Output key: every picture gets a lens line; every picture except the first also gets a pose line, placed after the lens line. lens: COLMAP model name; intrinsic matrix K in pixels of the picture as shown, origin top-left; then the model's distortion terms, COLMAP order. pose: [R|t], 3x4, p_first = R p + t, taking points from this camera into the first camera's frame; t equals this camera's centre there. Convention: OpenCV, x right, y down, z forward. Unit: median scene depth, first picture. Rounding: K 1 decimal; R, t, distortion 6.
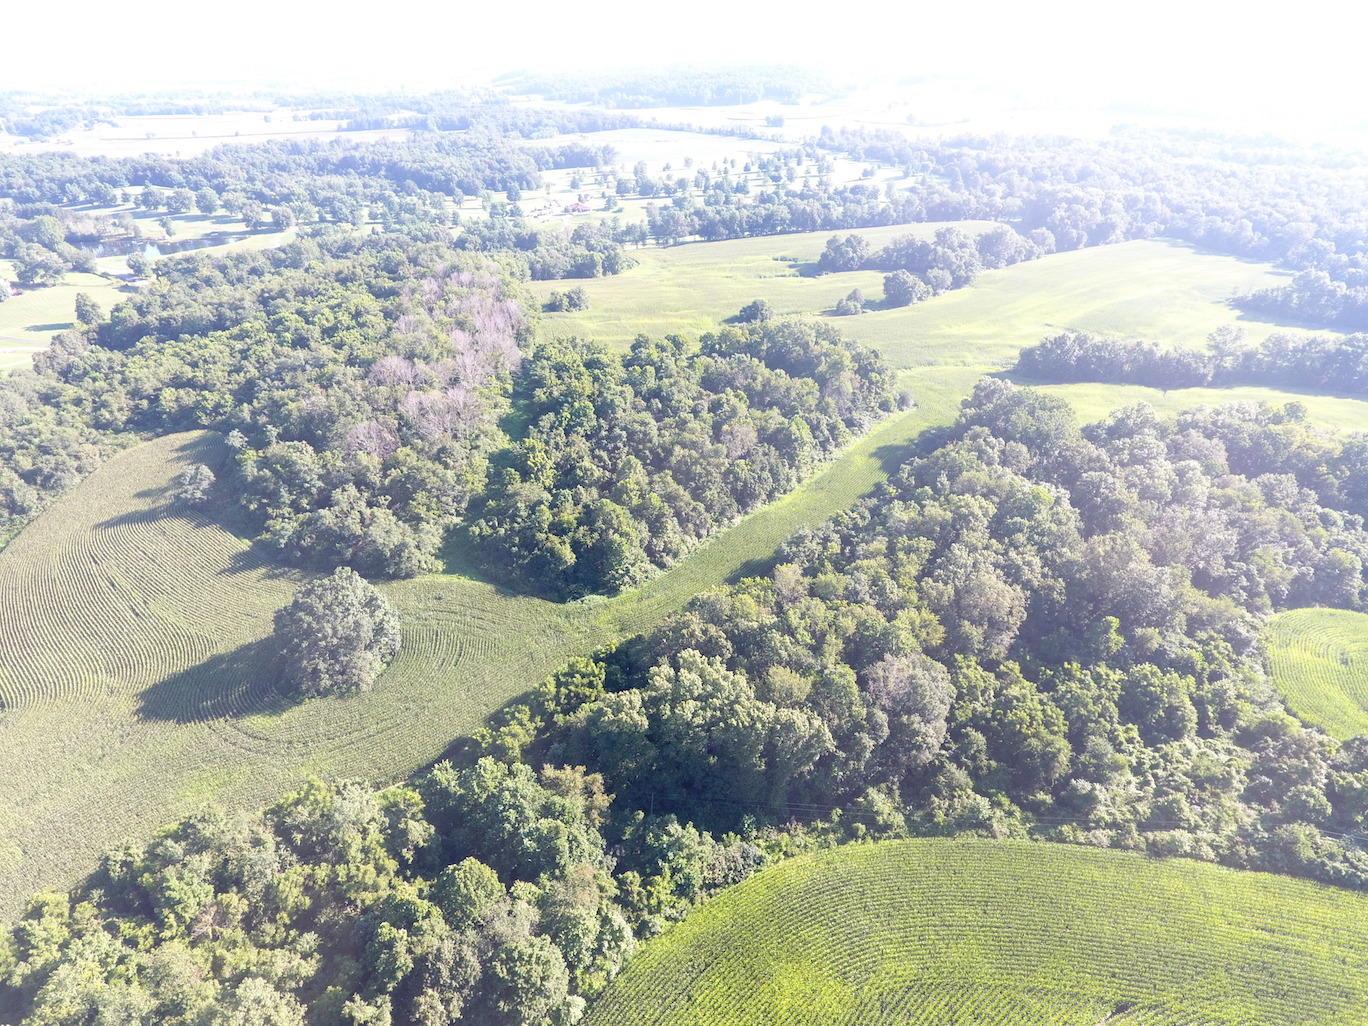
lens RADIAL K [[804.6, 0, 680.2], [0, 804.6, 509.3], [0, 0, 1]] dist [-0.003418, -0.000648]
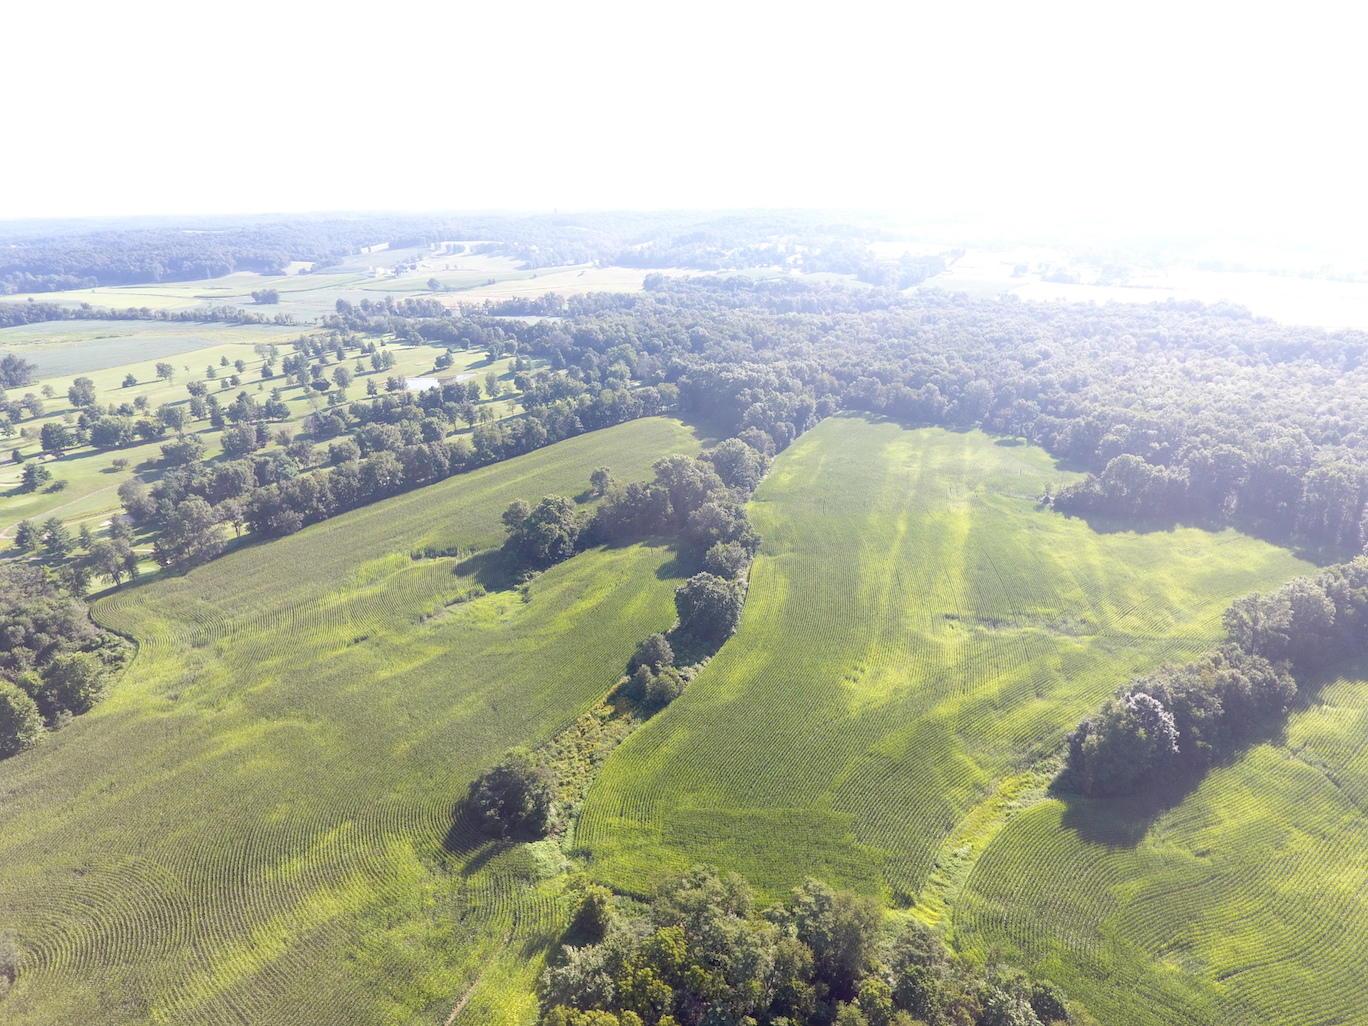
lens RADIAL K [[804.6, 0, 680.2], [0, 804.6, 509.3], [0, 0, 1]] dist [-0.003418, -0.000648]
pose [[0.825715, -0.206447, 0.524952, -0.014499], [0.290554, 0.953329, -0.082108, -0.185534], [-0.483501, 0.220324, 0.847162, 0.323781]]
